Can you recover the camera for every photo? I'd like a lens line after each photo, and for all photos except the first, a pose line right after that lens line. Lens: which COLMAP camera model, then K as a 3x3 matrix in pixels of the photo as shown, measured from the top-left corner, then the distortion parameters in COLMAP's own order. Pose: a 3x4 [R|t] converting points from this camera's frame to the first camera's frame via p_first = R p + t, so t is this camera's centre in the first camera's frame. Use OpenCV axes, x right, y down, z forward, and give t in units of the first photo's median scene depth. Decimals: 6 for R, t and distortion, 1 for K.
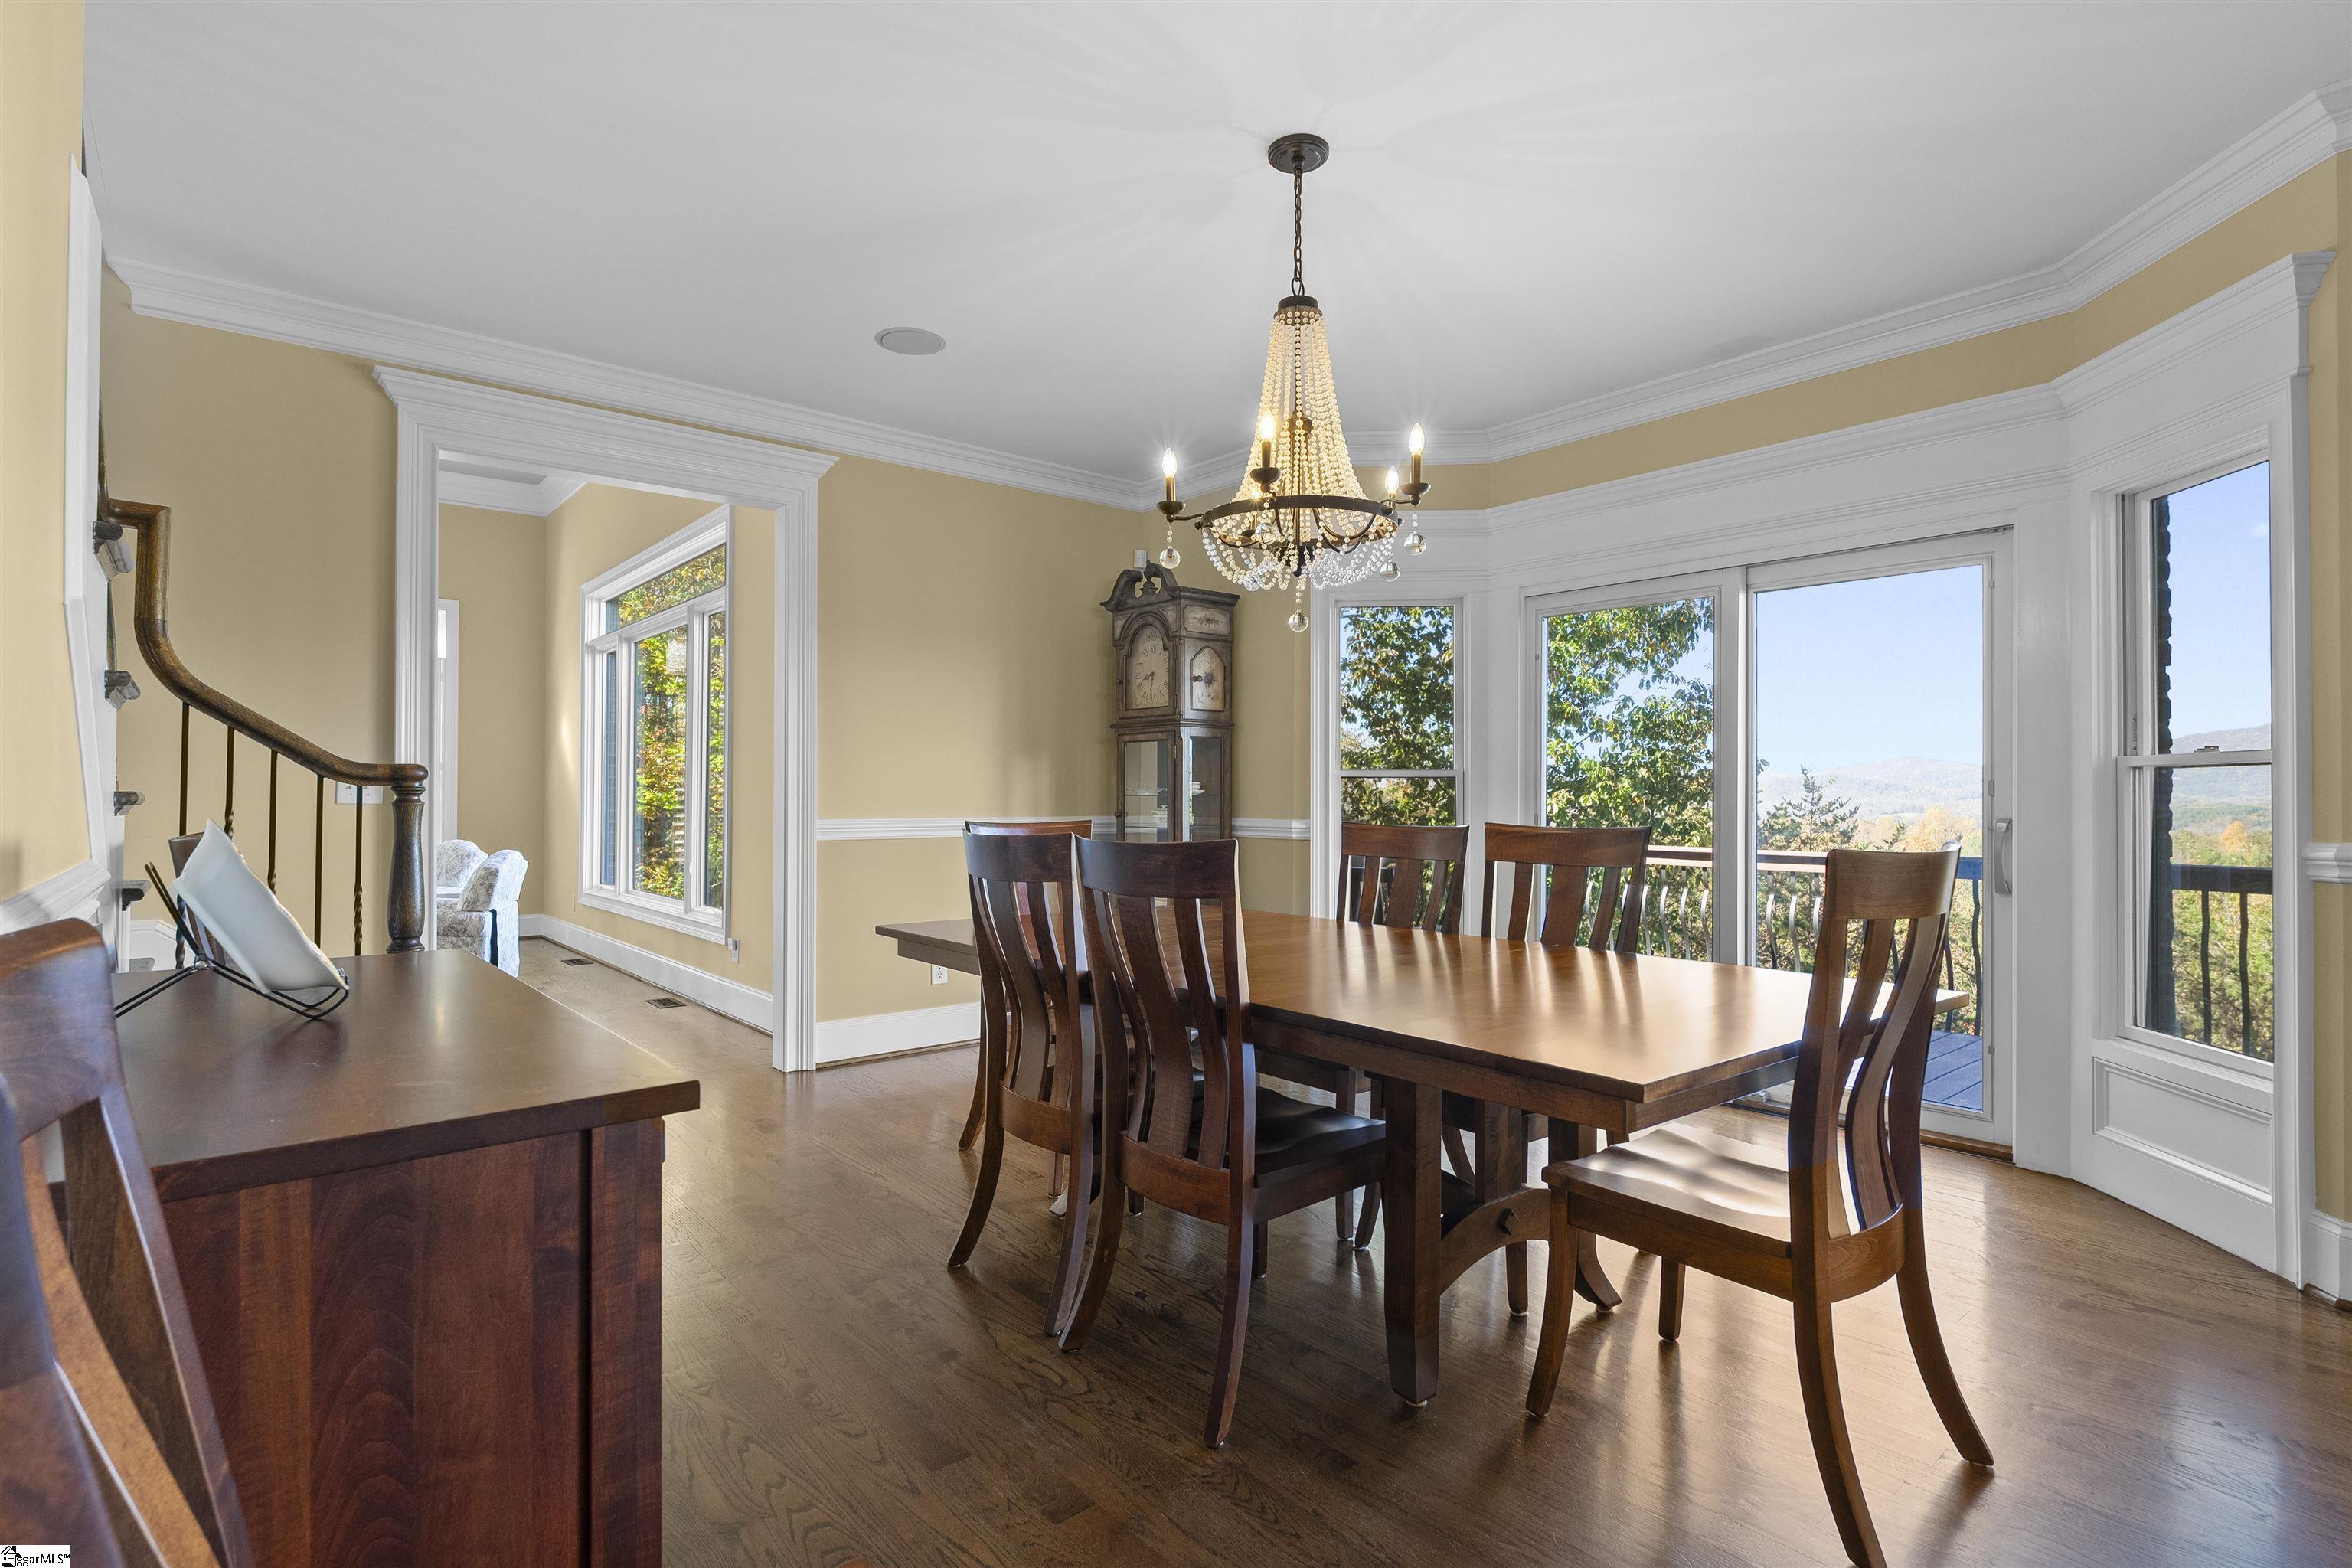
lens RADIAL K [[1183.6, 0, 1180.5], [0, 1183.6, 785.9], [0, 0, 1]] dist [-0.025797, -0.000367]
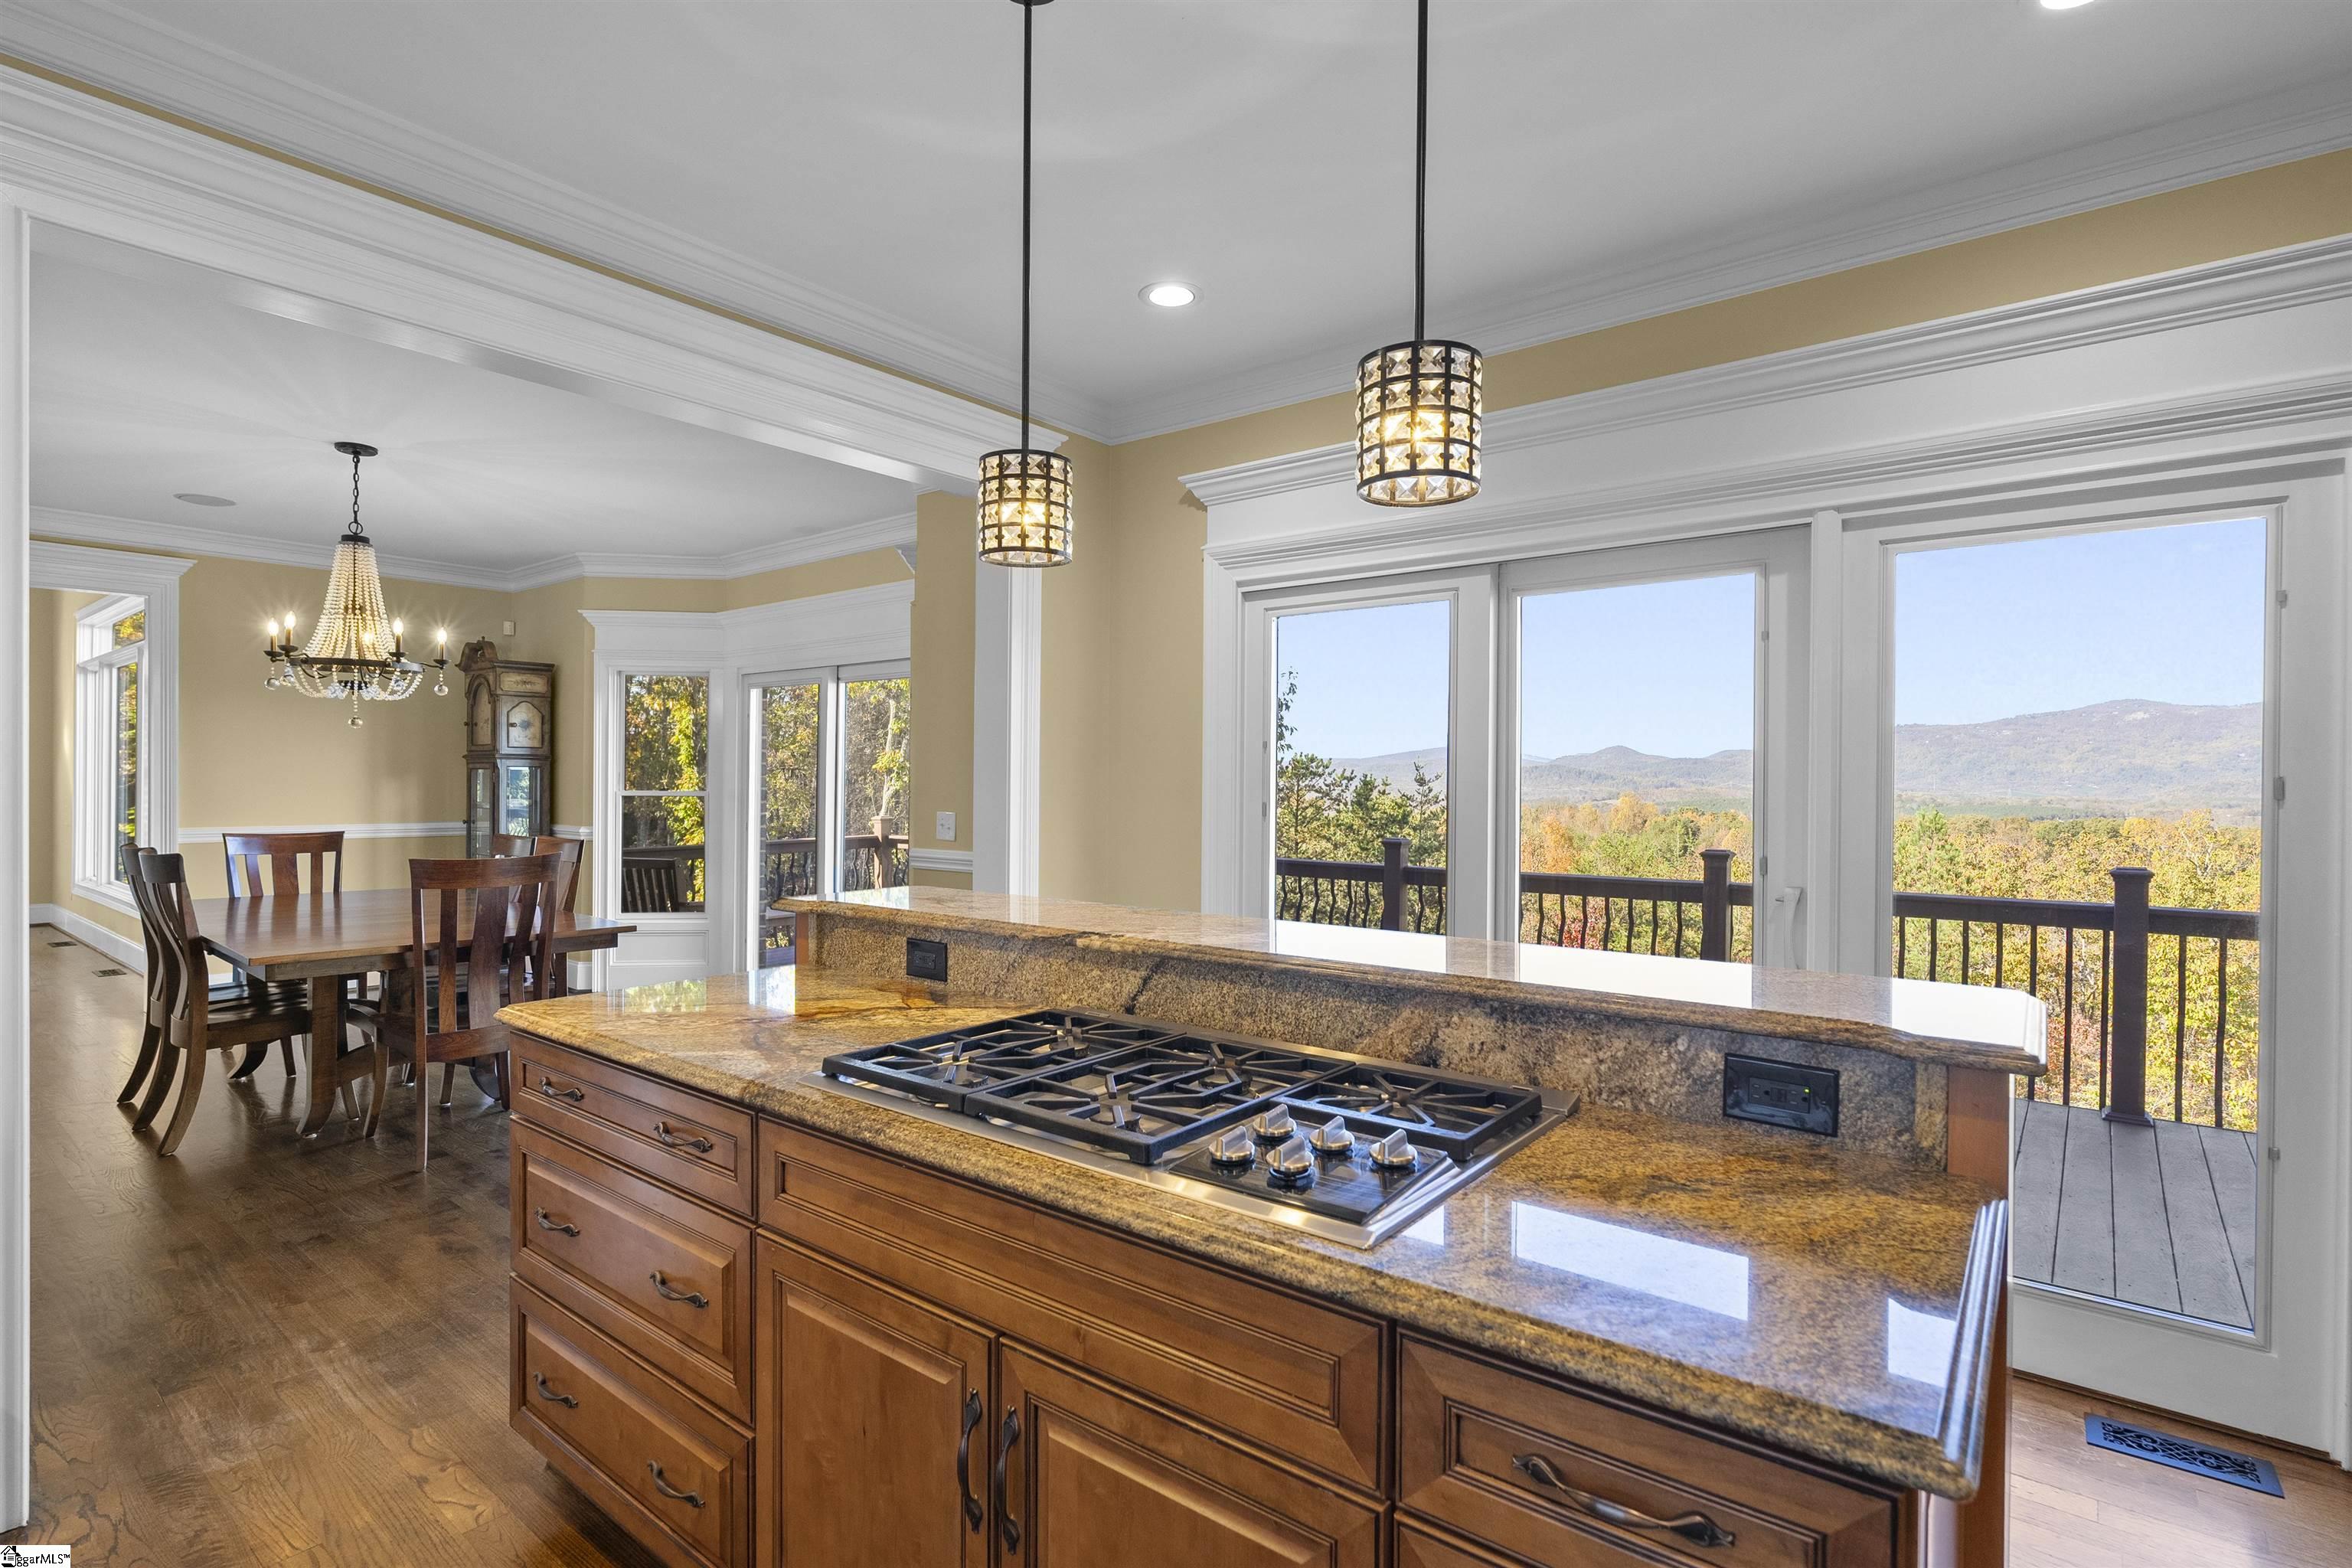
lens RADIAL K [[1147.6, 0, 1171.4], [0, 1147.6, 782.3], [0, 0, 1]] dist [-0.000628, 0.000362]
pose [[0.980981, 0.005946, 0.194010, 0.503265], [-0.007821, 0.999930, 0.008900, -0.040419], [-0.193944, -0.010248, 0.980959, -0.467368]]
